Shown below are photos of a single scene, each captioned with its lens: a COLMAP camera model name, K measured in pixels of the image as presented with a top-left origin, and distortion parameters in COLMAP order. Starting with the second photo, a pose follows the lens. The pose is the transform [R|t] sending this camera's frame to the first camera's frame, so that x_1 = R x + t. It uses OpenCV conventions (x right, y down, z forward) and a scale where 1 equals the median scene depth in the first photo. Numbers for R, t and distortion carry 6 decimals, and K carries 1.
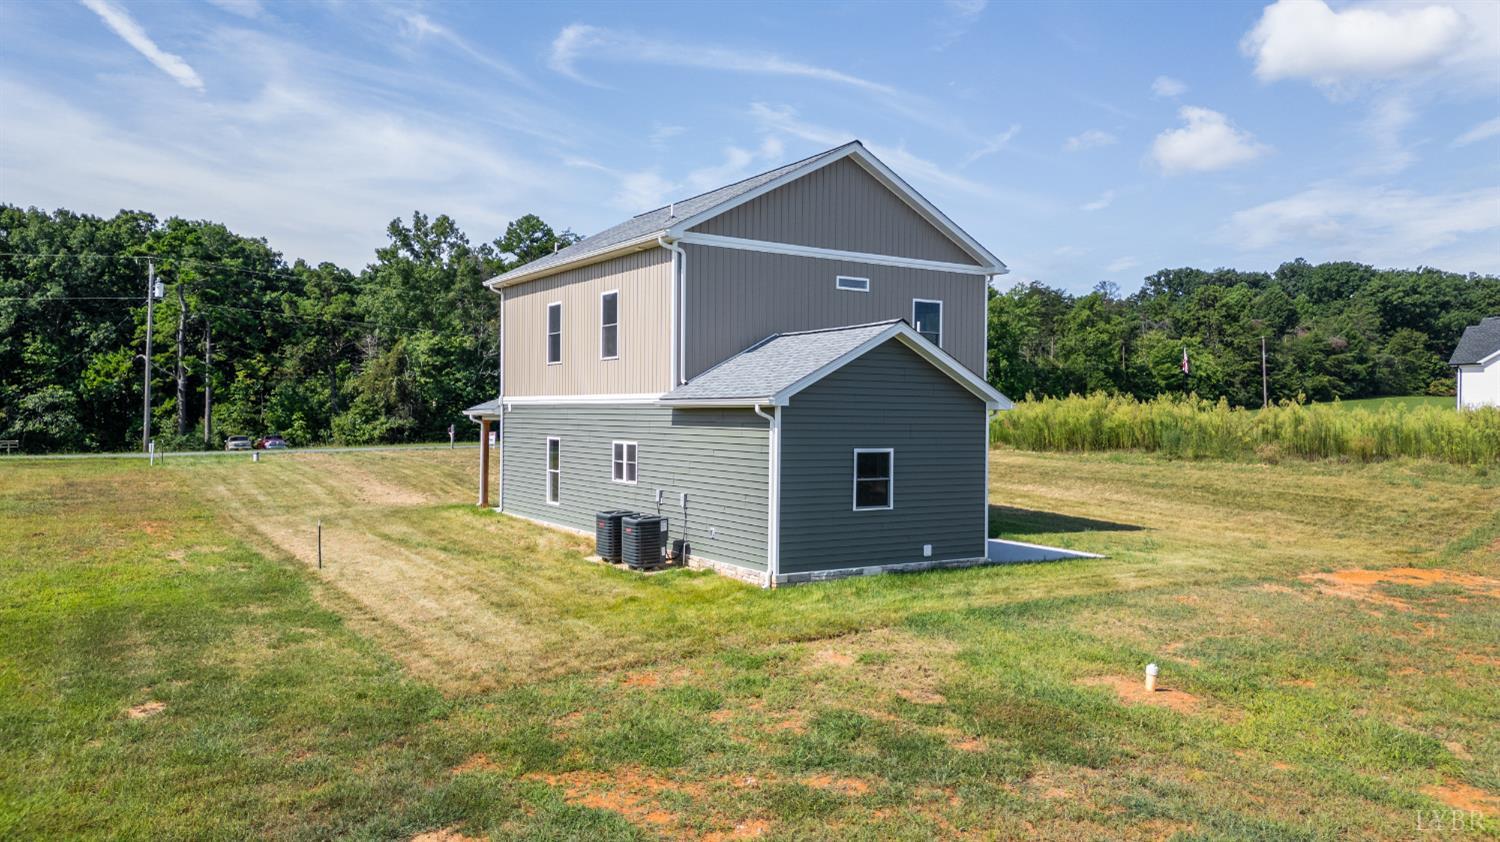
lens RADIAL K [[1068.9, 0, 767.7], [0, 1068.9, 390.8], [0, 0, 1]] dist [0.081434, -0.080965]
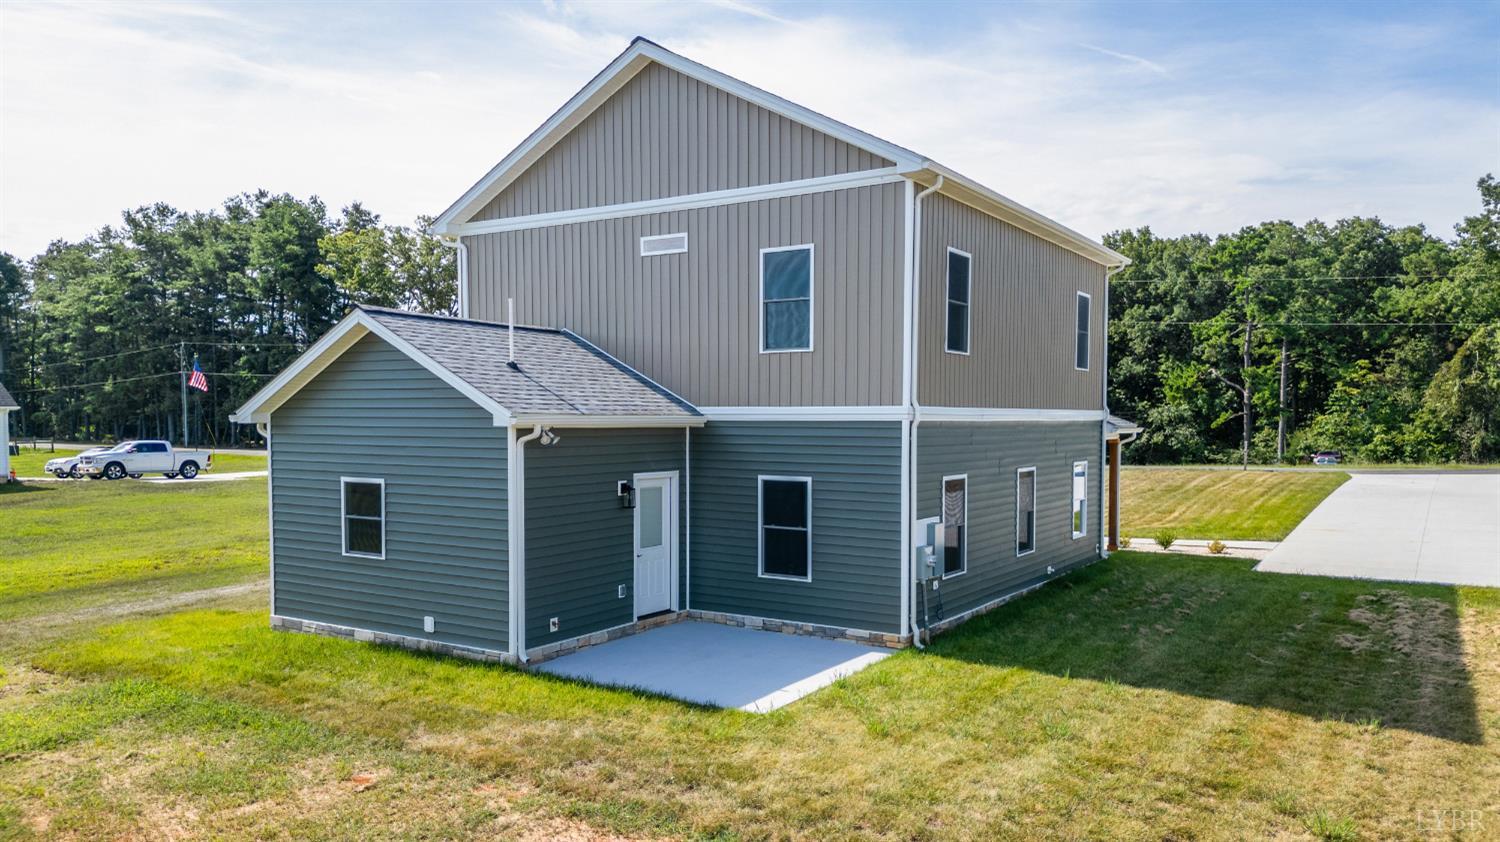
lens RADIAL K [[1094.4, 0, 757.1], [0, 1094.4, 452.1], [0, 0, 1]] dist [0.057107, -0.002842]
pose [[0.401881, 0.018612, -0.915503, 0.847481], [0.022532, 0.999290, 0.030207, 0.016356], [0.915414, -0.032768, 0.401177, 0.851668]]
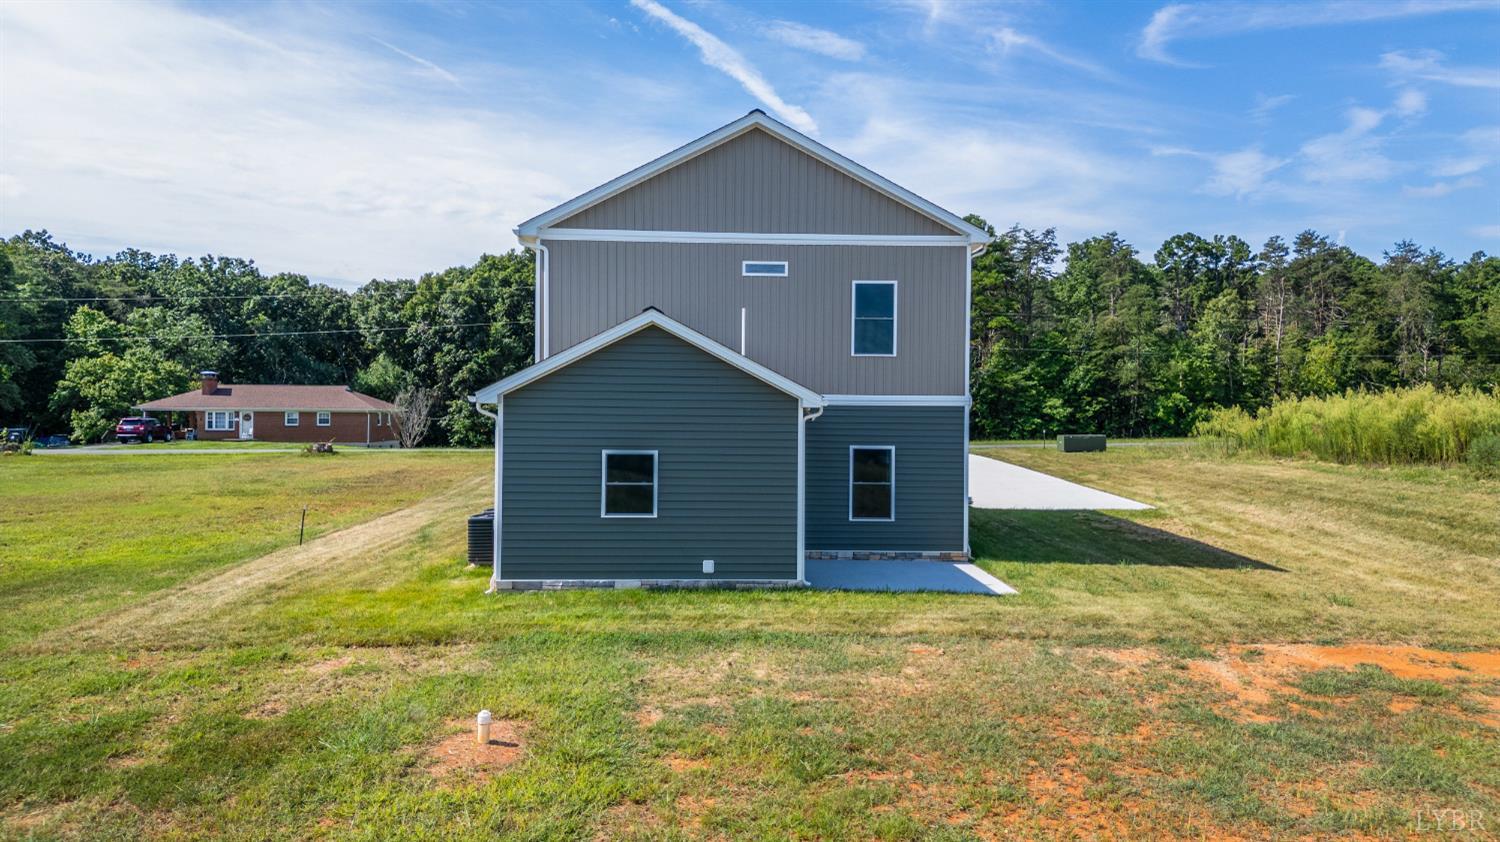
lens RADIAL K [[1068.9, 0, 767.7], [0, 1068.9, 390.8], [0, 0, 1]] dist [0.081434, -0.080965]
pose [[0.860496, -0.012464, -0.509304, 0.600885], [0.011232, 0.999922, -0.005494, 0.008846], [0.509333, -0.000993, 0.860569, 0.250126]]
